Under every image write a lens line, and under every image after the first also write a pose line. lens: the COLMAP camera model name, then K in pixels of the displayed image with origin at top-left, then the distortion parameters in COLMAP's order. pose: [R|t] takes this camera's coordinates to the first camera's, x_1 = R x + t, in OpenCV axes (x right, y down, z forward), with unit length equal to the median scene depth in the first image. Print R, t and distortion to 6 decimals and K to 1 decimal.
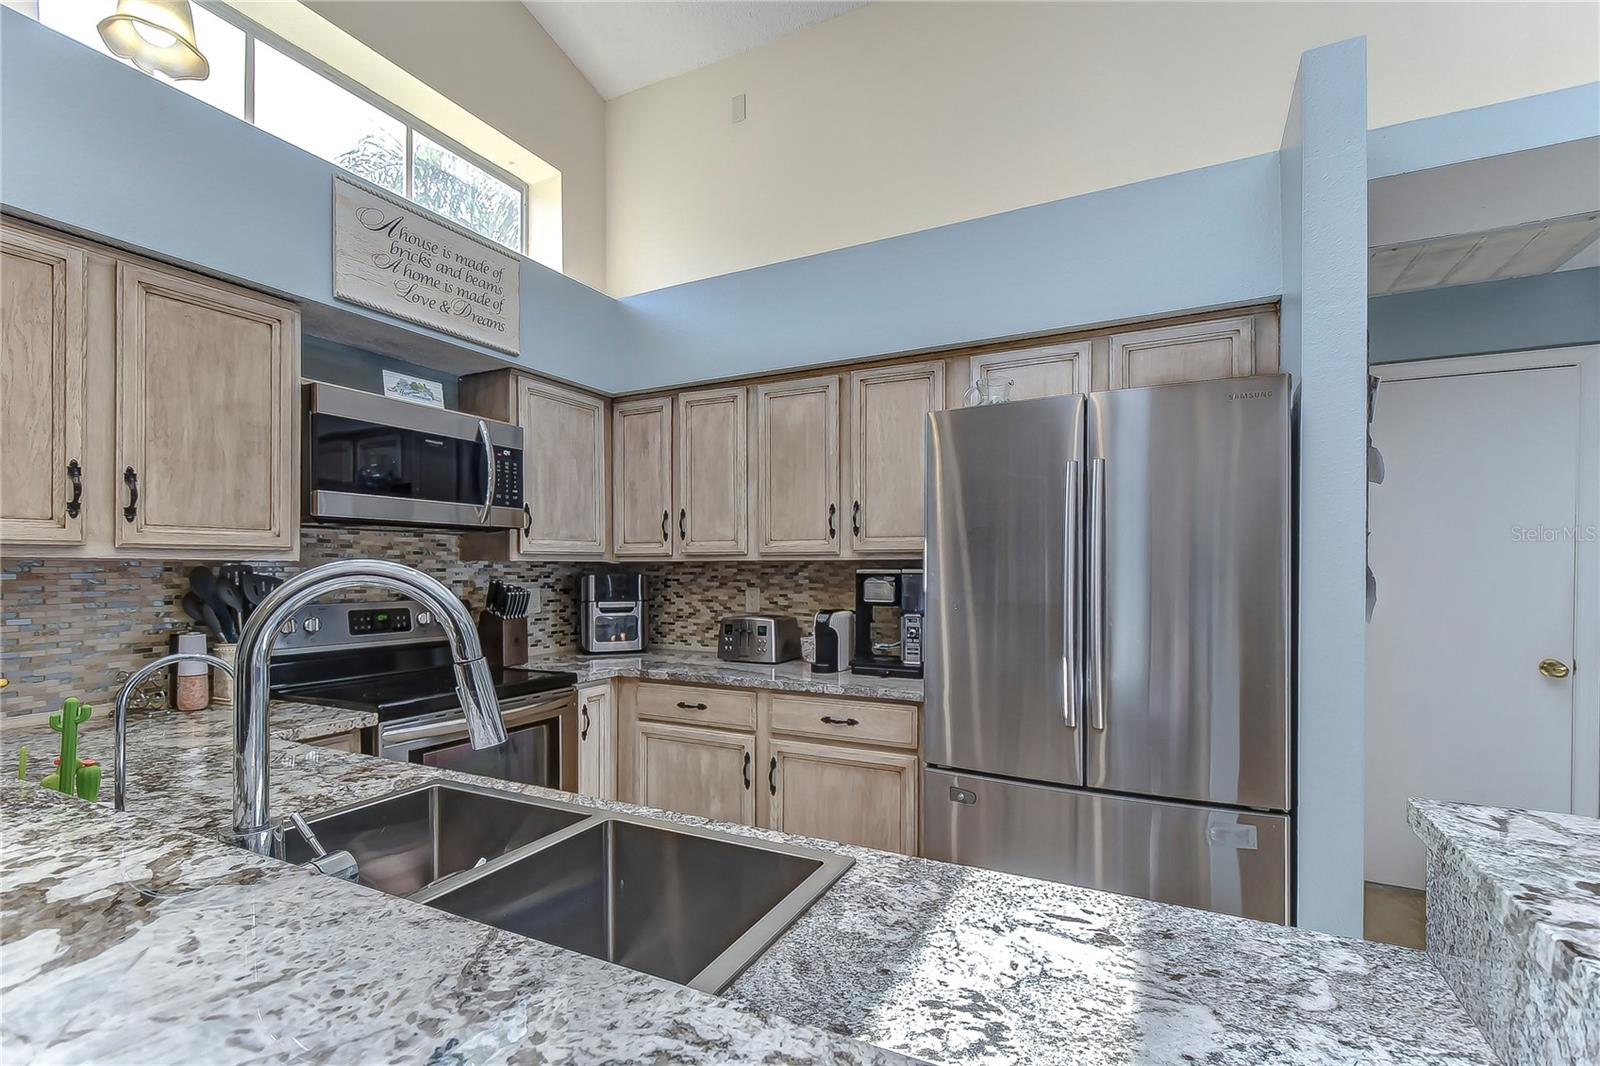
lens RADIAL K [[698.3, 0, 794.8], [0, 698.3, 568.7], [0, 0, 1]] dist [-0.001669, -0.001641]
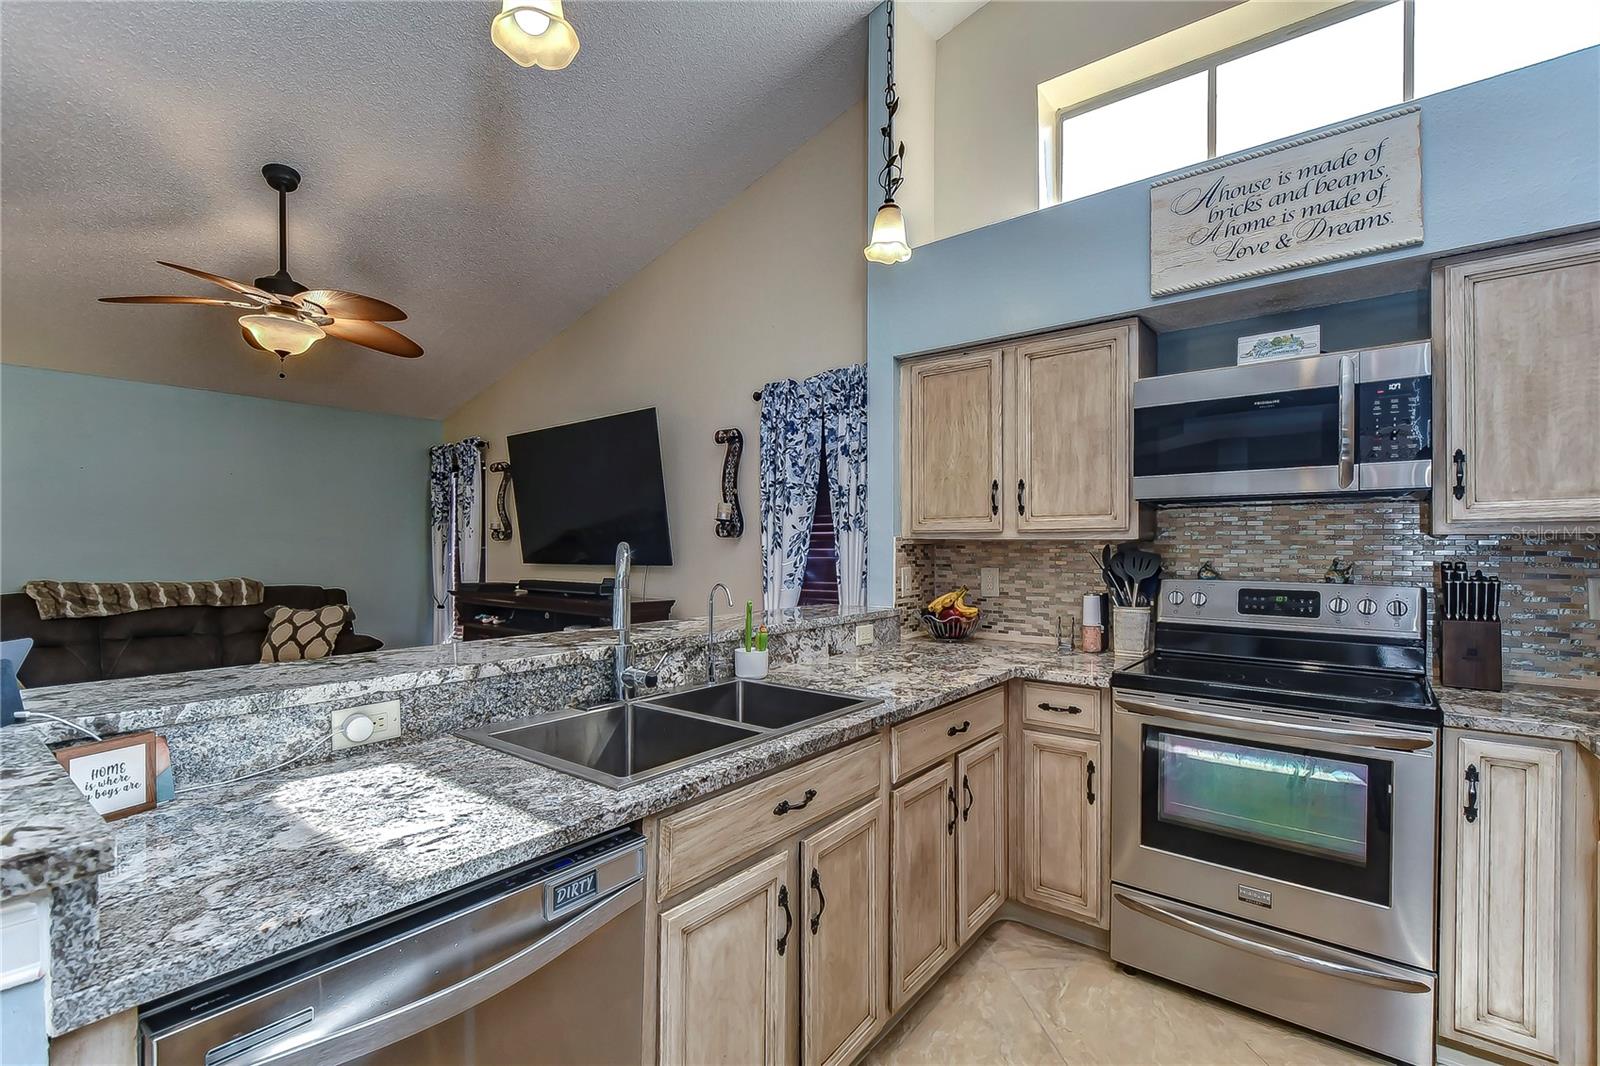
lens RADIAL K [[698.3, 0, 798.1], [0, 698.3, 546.5], [0, 0, 1]] dist [-0.001669, -0.001641]
pose [[-0.173868, -0.000824, -0.984769, 0.585881], [0.000240, 1.000000, -0.000879, 0.001554], [0.984769, -0.000390, -0.173868, 0.731456]]
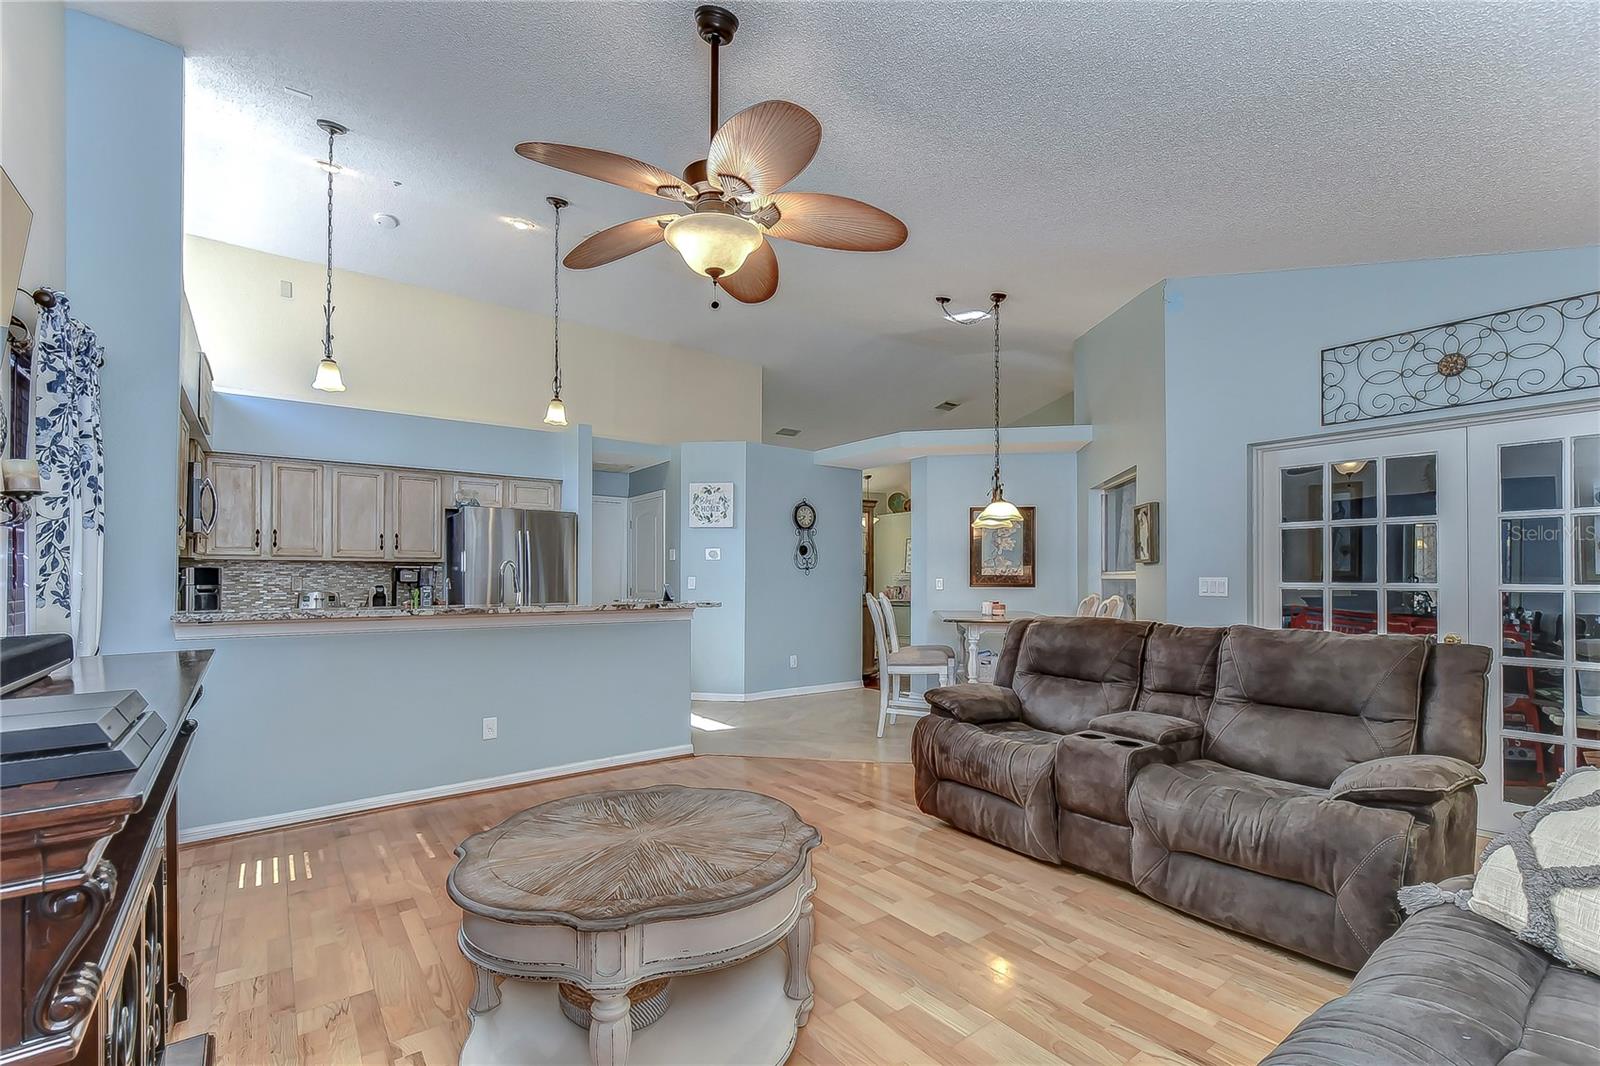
lens RADIAL K [[698.3, 0, 816.2], [0, 698.3, 576.1], [0, 0, 1]] dist [-0.001669, -0.001641]
pose [[0.393126, 0.003677, 0.919477, -3.434149], [-0.006859, 0.999976, -0.001066, 0.062189], [-0.919459, -0.005887, 0.393142, -2.512744]]
